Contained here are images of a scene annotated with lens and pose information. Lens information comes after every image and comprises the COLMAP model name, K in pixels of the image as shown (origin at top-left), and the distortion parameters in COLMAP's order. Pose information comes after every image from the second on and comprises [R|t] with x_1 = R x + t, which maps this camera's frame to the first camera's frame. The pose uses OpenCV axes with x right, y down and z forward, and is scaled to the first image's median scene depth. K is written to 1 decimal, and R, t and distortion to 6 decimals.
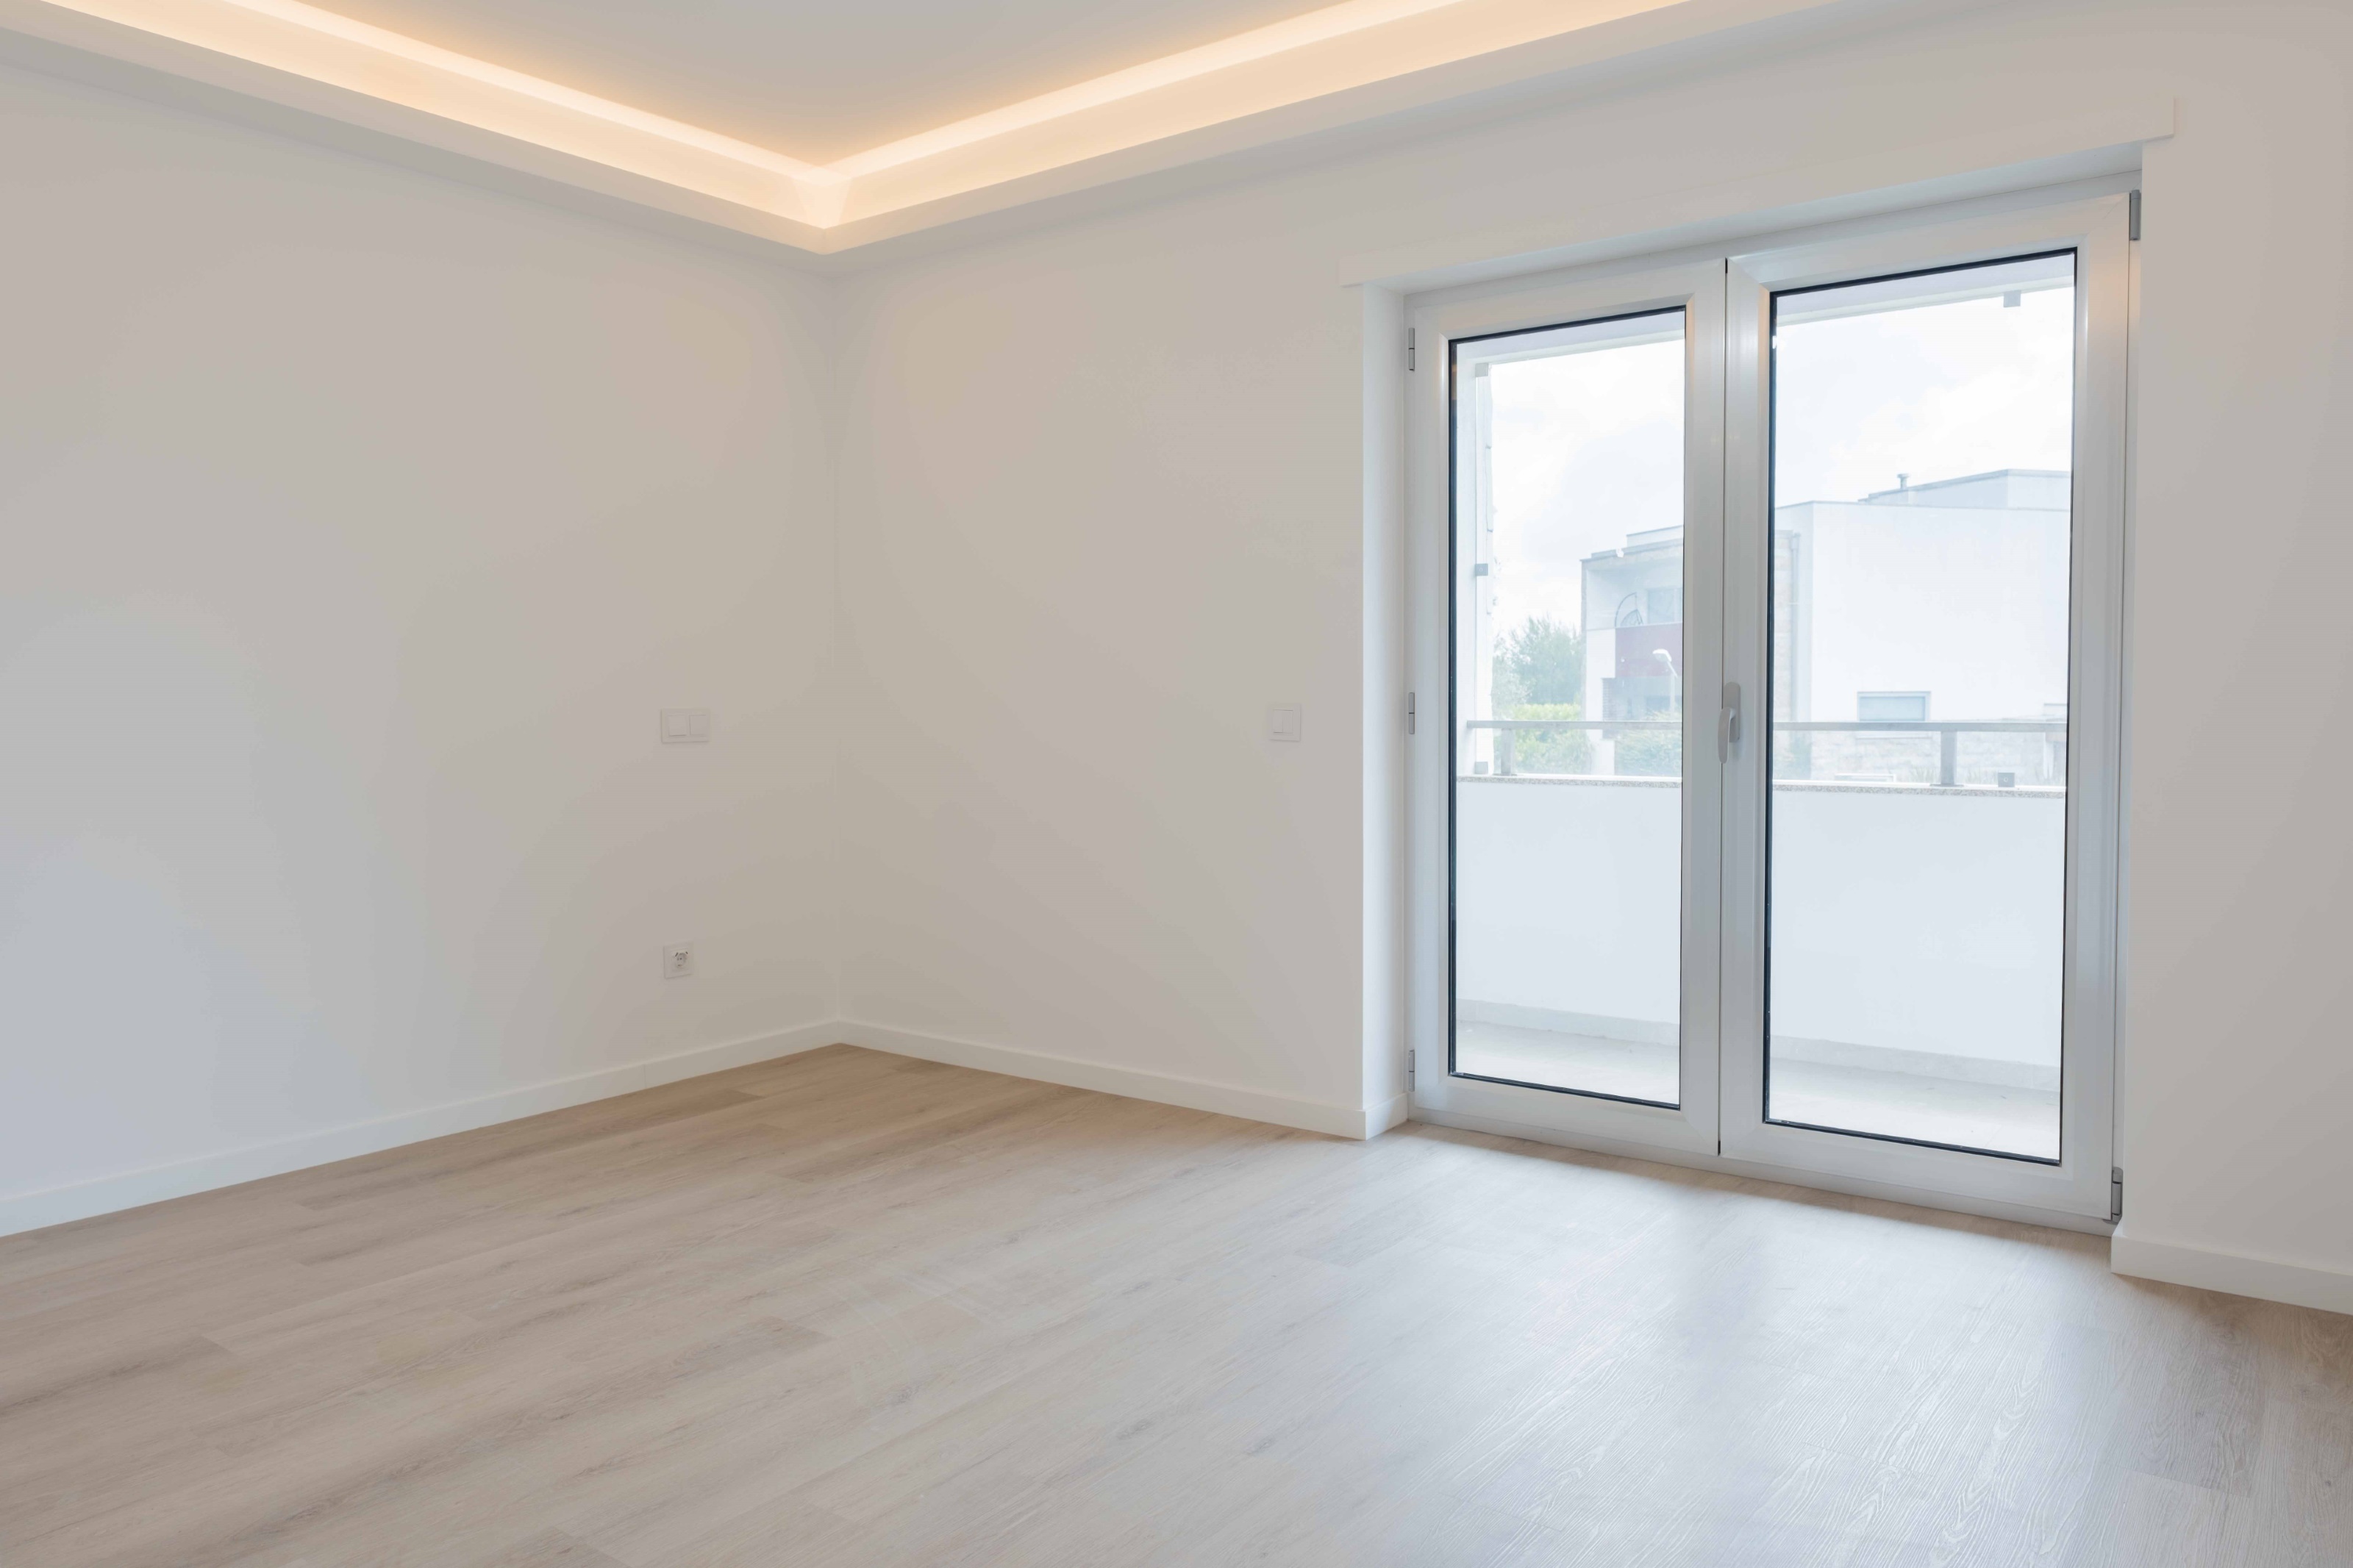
lens RADIAL K [[1681.0, 0, 1167.2], [0, 1681.0, 769.4], [0, 0, 1]] dist [-0.006391, 0.002181]
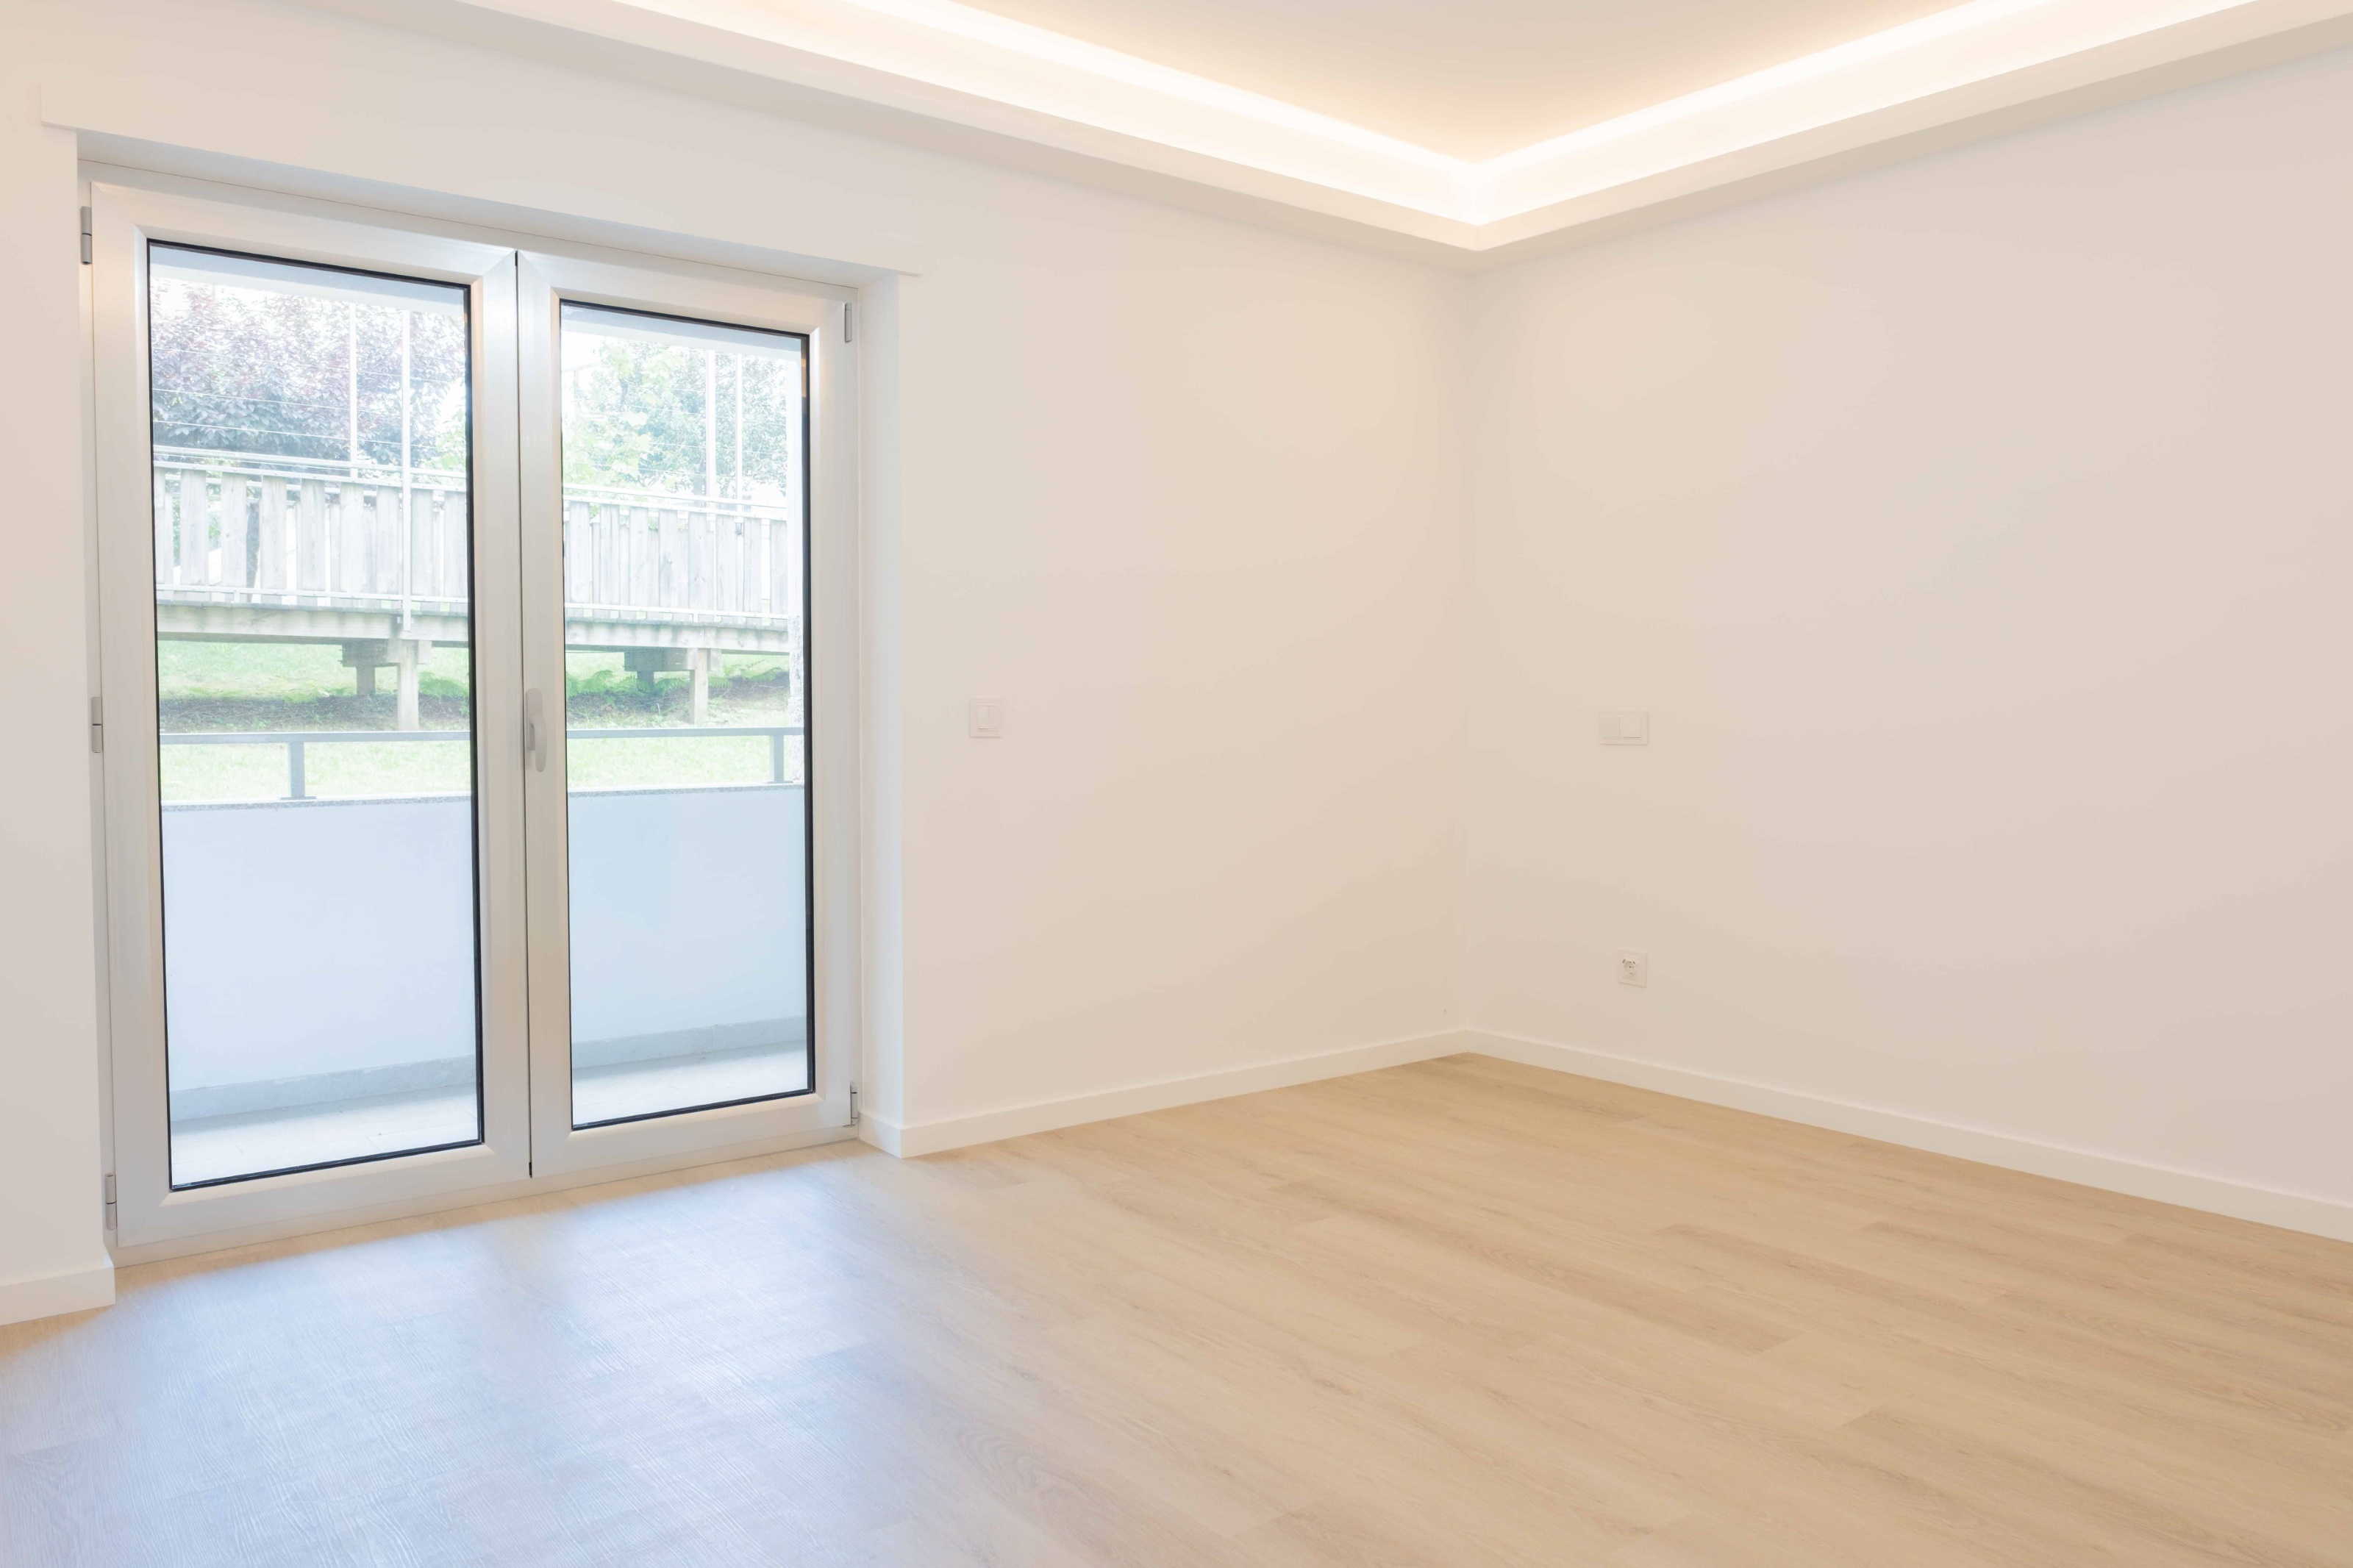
lens RADIAL K [[1681.0, 0, 1167.2], [0, 1681.0, 769.4], [0, 0, 1]] dist [-0.006391, 0.002181]
pose [[0.244977, -0.035221, 0.968889, -0.482456], [0.042388, 0.998773, 0.025590, -0.013745], [-0.968602, 0.034801, 0.246169, 0.377743]]
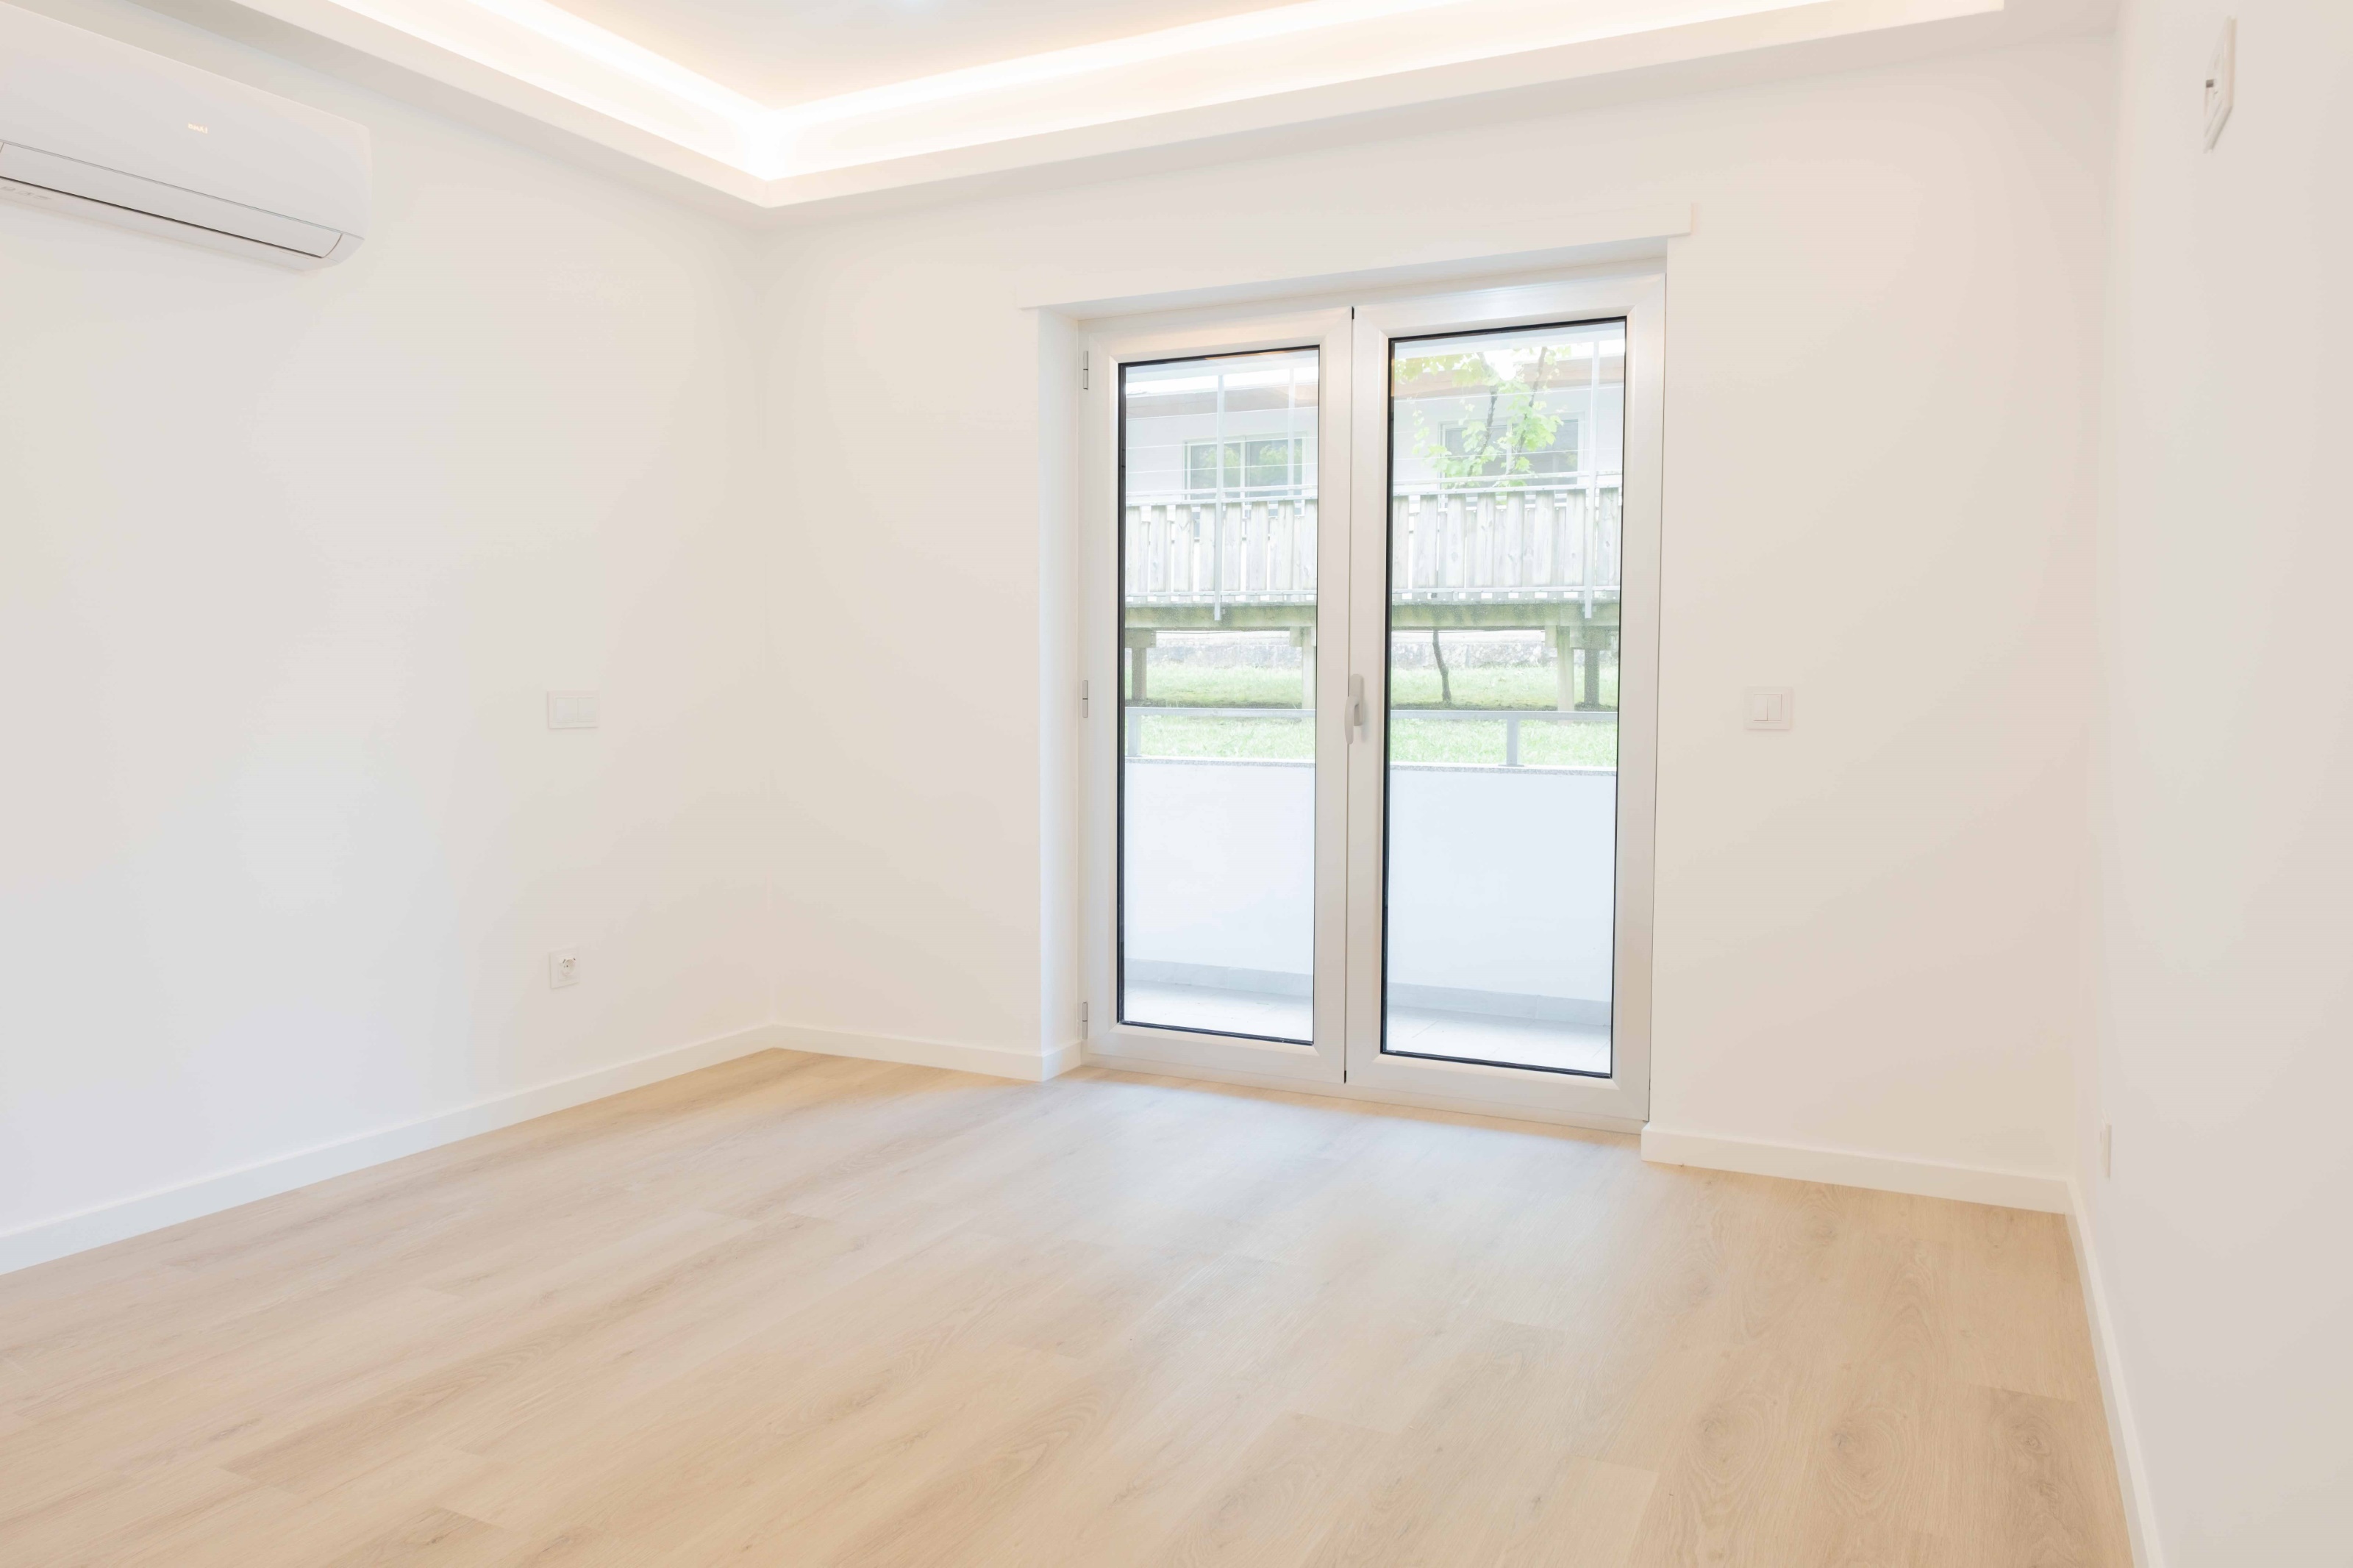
lens RADIAL K [[1512.5, 0, 1176.5], [0, 1512.5, 784.0], [0, 0, 1]] dist [-0.032091, 0.000154]
pose [[0.974998, -0.006683, 0.222114, -0.018084], [0.001670, 0.999740, 0.022752, -0.000733], [-0.222208, -0.021812, 0.974755, 0.014674]]
